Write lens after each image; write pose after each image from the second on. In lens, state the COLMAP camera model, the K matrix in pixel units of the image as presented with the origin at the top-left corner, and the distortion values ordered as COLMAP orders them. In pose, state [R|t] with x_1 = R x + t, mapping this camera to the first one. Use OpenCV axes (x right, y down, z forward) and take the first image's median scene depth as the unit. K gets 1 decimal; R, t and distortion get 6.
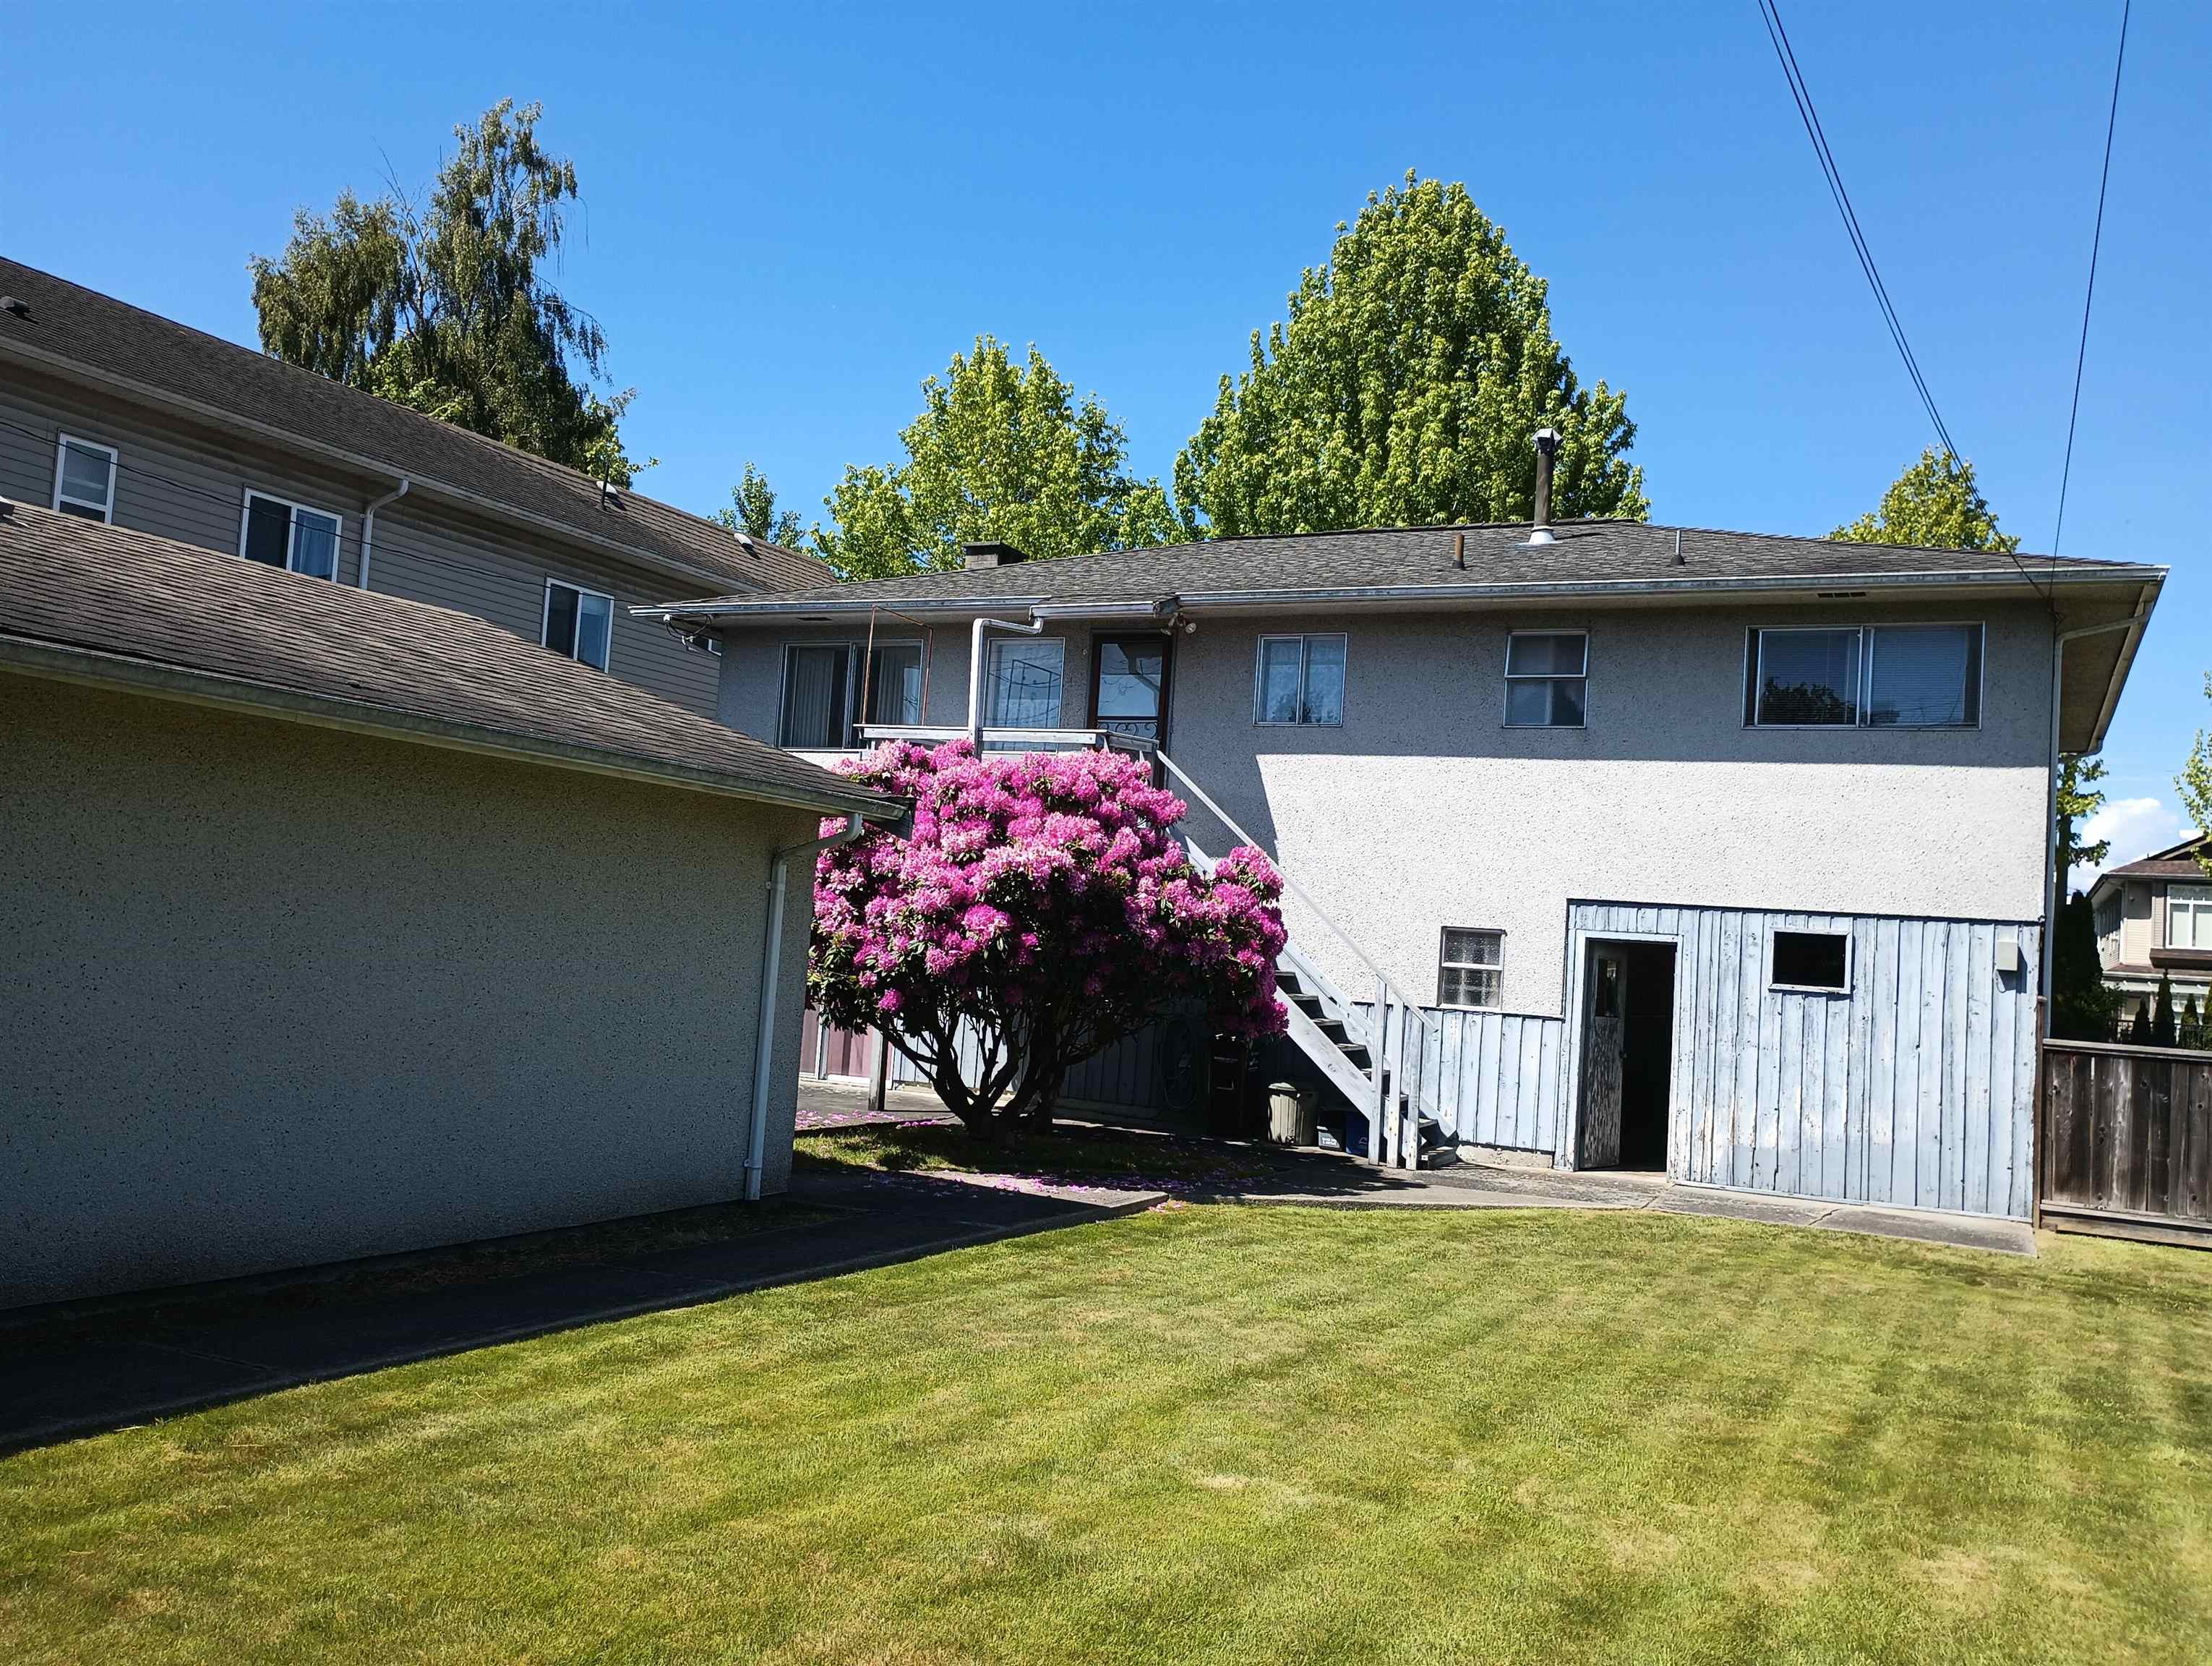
lens RADIAL K [[1807.7, 0, 1106.0], [0, 1807.7, 833.0], [0, 0, 1]] dist [0.073249, -0.086577]
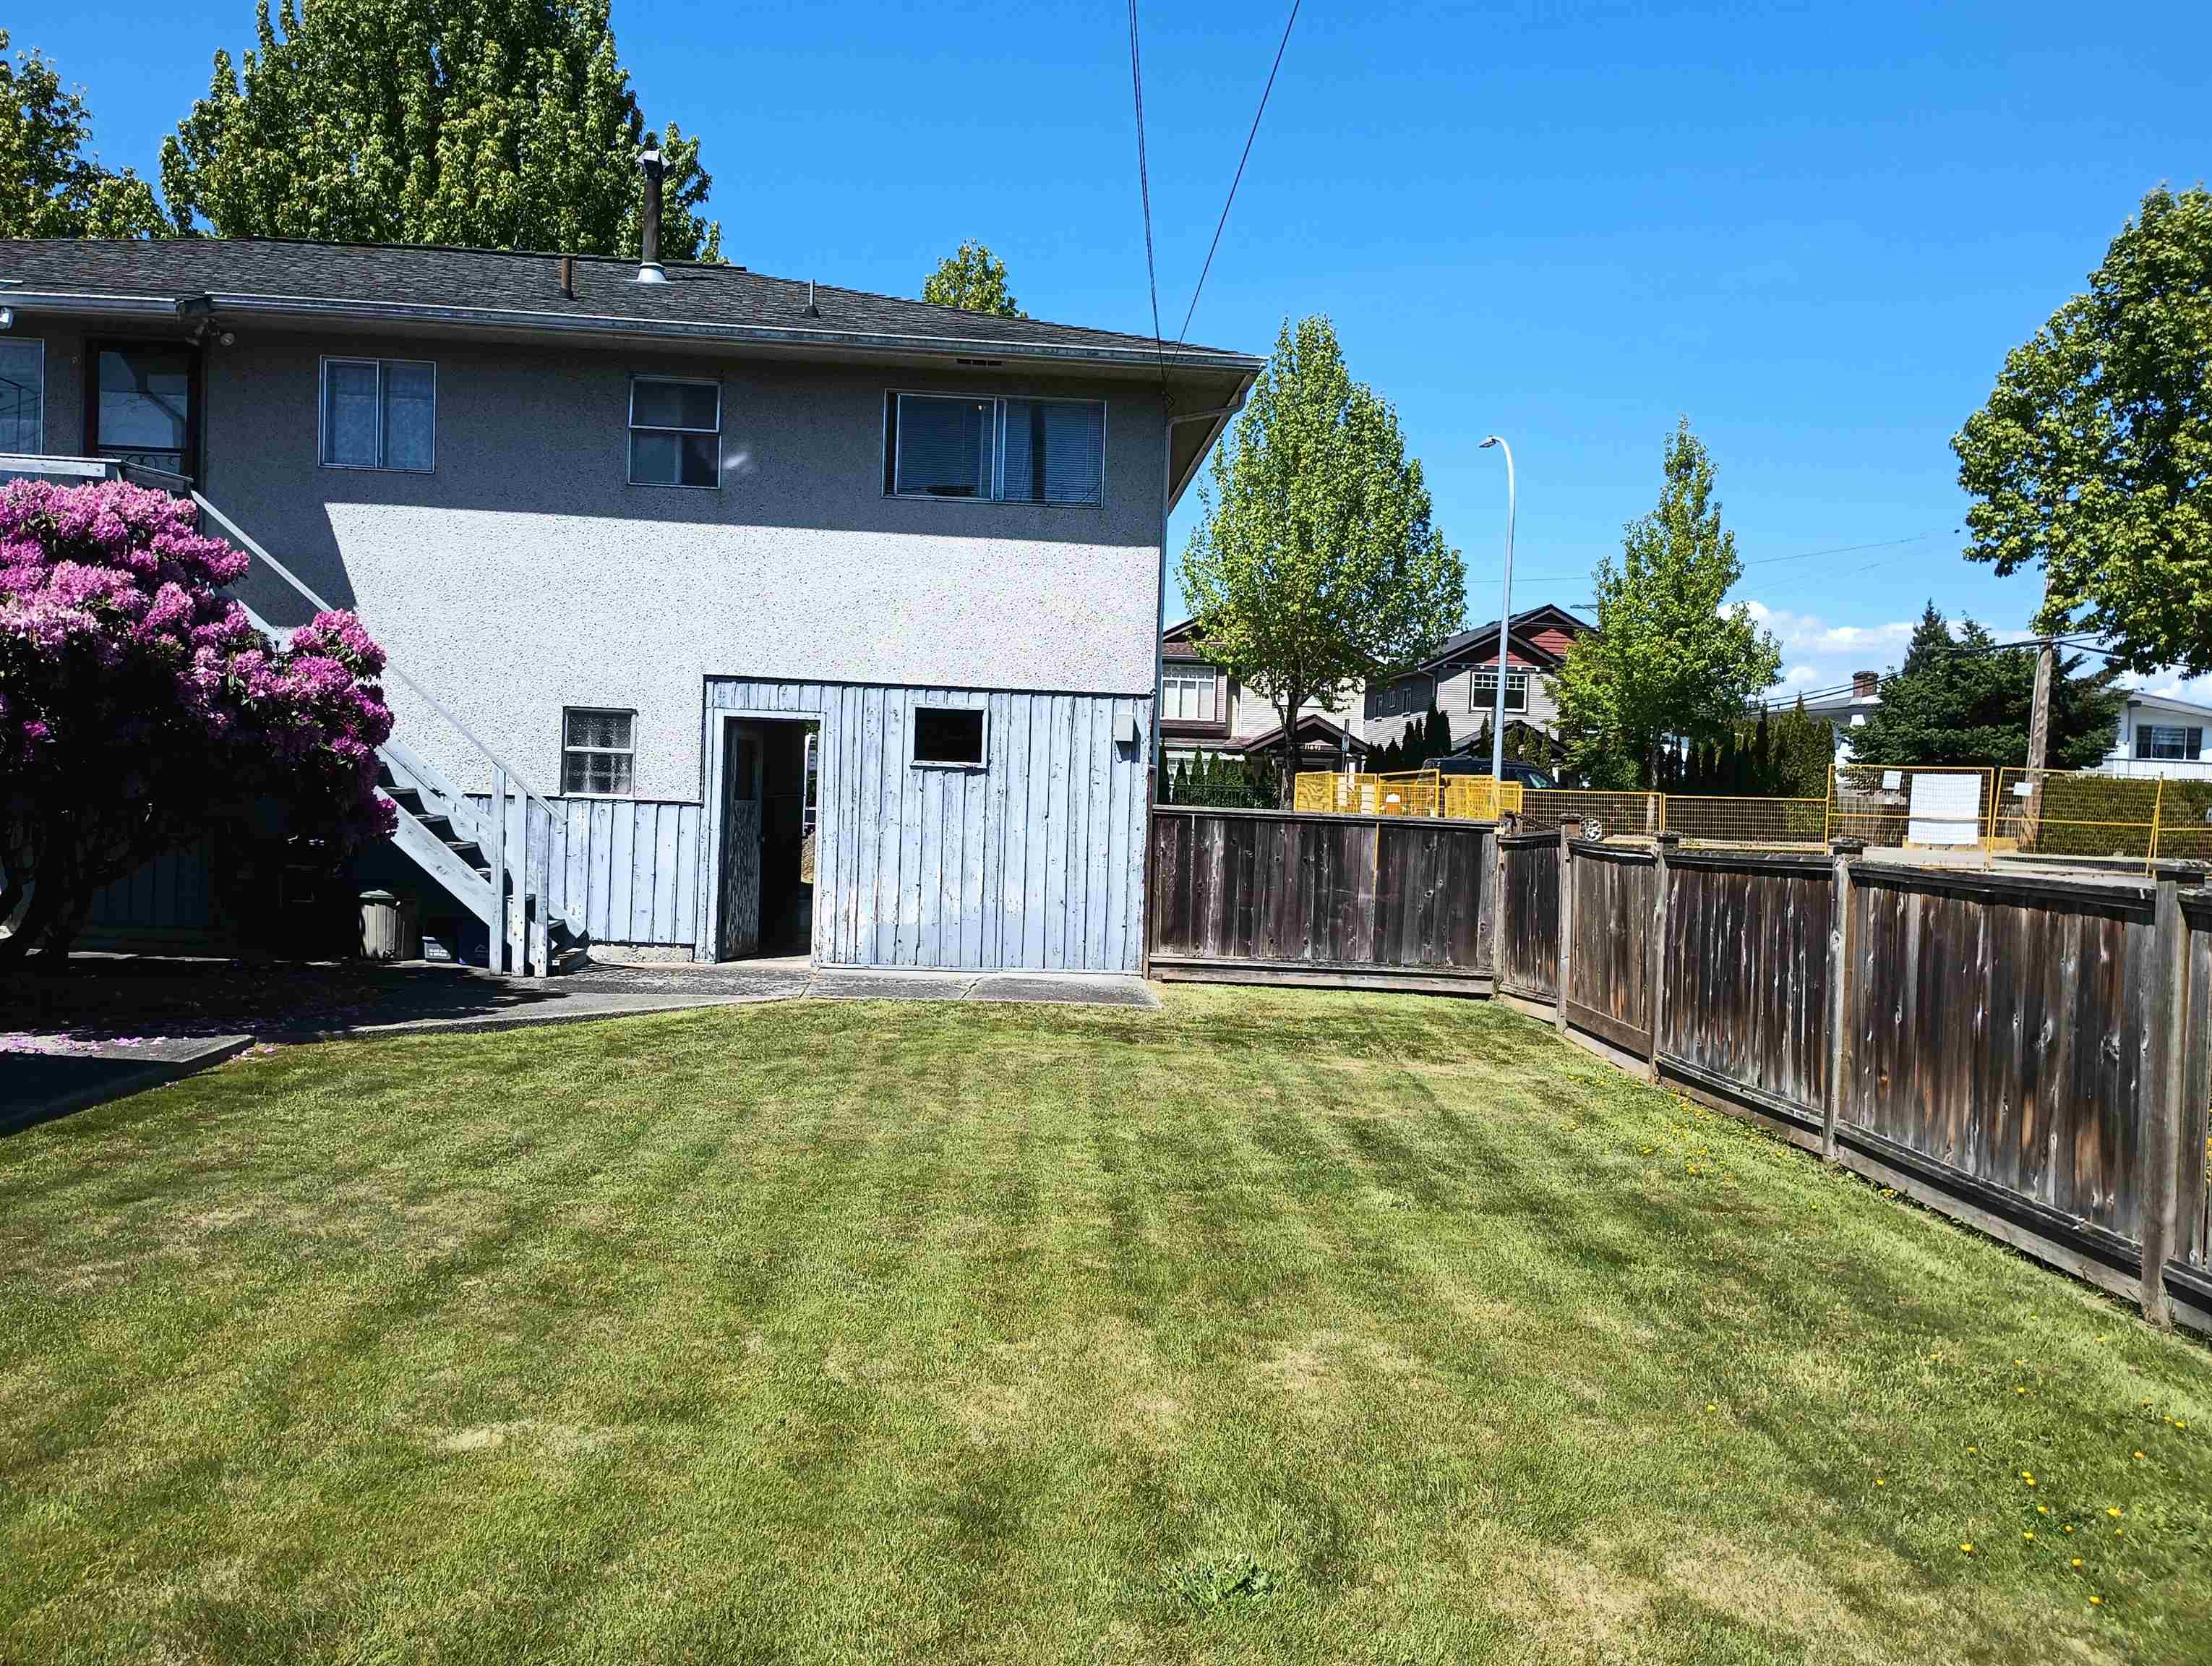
lens RADIAL K [[1807.7, 0, 1106.0], [0, 1807.7, 833.0], [0, 0, 1]] dist [0.073249, -0.086577]
pose [[0.871621, -0.045630, 0.488051, -0.027214], [-0.013338, 0.993081, 0.116668, 0.006177], [-0.489998, -0.108200, 0.864982, 0.099974]]
